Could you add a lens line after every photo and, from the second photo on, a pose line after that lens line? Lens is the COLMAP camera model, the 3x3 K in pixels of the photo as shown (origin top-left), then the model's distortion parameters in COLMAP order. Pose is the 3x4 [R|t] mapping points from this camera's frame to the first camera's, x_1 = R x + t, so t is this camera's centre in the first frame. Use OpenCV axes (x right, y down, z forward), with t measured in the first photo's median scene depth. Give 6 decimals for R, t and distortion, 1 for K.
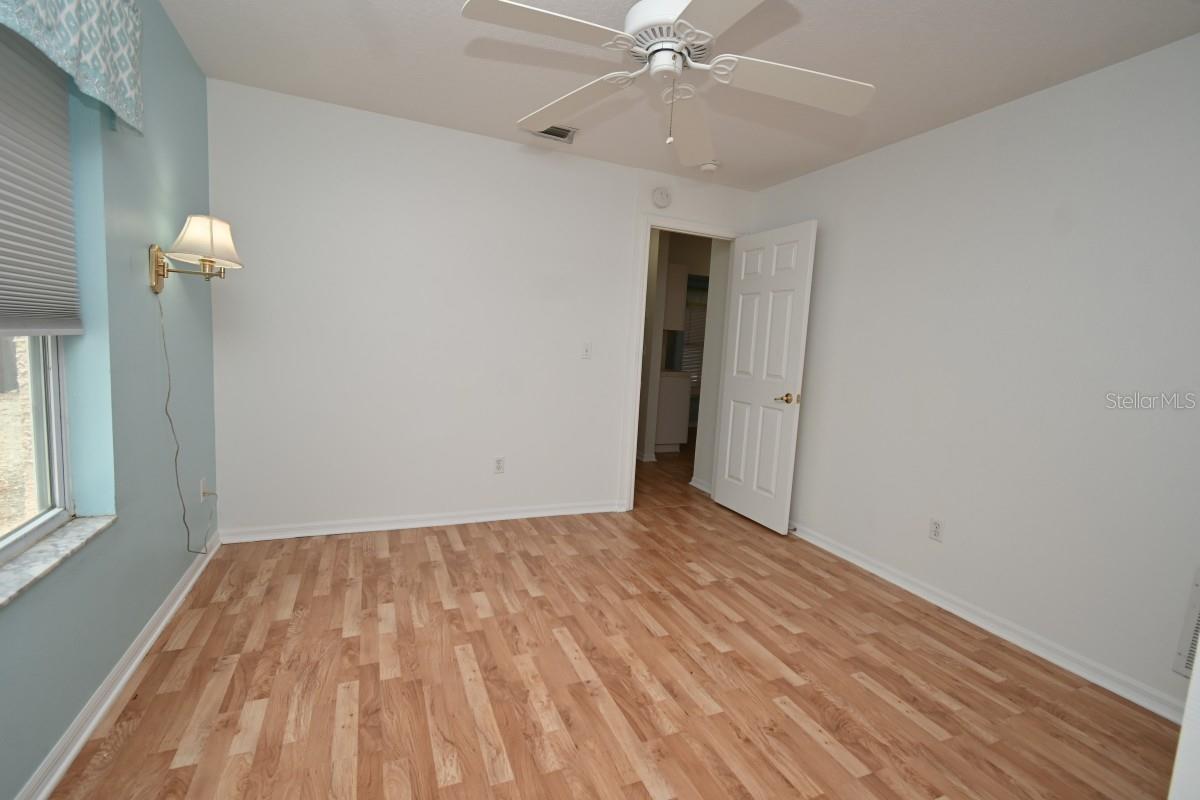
lens RADIAL K [[530.3, 0, 600.0], [0, 530.3, 400.0], [0, 0, 1]] dist [0.011708, -0.004996]
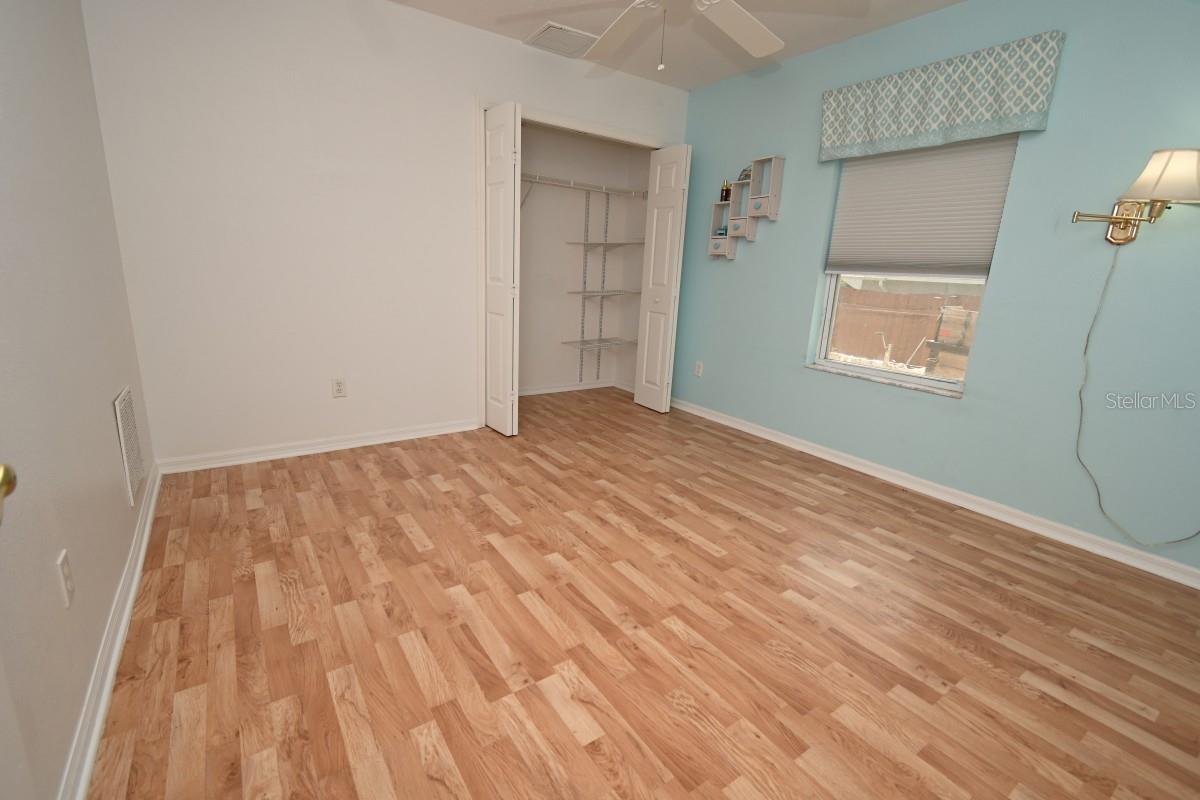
lens RADIAL K [[530.3, 0, 600.0], [0, 530.3, 400.0], [0, 0, 1]] dist [0.011708, -0.004996]
pose [[-0.974365, -0.053883, -0.218426, 0.368456], [-0.125969, 0.935095, 0.331253, -0.124106], [0.186400, 0.350277, -0.917911, 1.762612]]
